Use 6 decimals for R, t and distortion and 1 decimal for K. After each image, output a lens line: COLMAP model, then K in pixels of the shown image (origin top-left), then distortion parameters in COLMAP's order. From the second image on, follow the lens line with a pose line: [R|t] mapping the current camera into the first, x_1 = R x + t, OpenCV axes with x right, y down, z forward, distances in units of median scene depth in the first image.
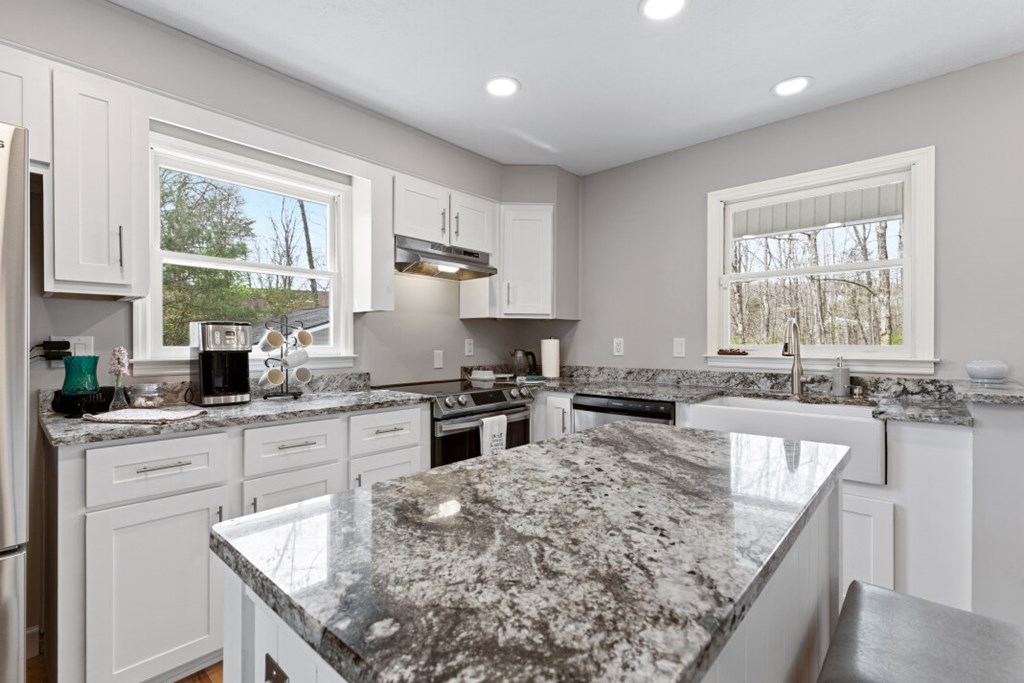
lens RADIAL K [[464.7, 0, 512.0], [0, 464.7, 341.5], [0, 0, 1]] dist [0.002735, 0.000718]
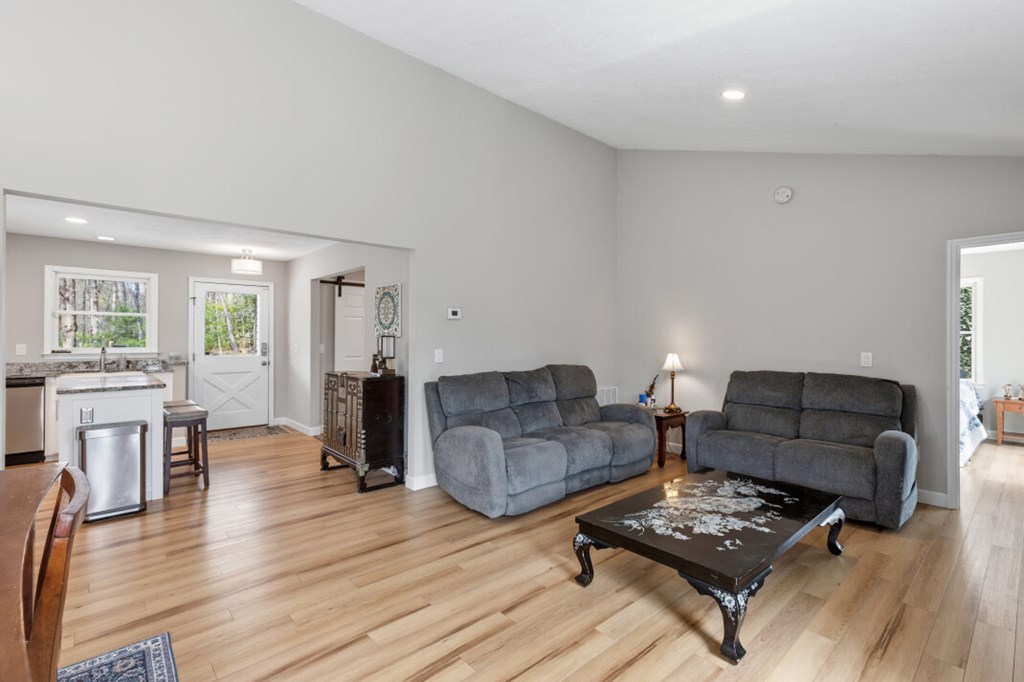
lens RADIAL K [[464.7, 0, 512.0], [0, 464.7, 341.0], [0, 0, 1]] dist [0.002735, 0.000718]
pose [[0.110460, -0.007674, 0.993851, -1.304224], [-0.005321, 0.999951, 0.008313, -0.049713], [-0.993866, -0.006206, 0.110414, -1.125302]]
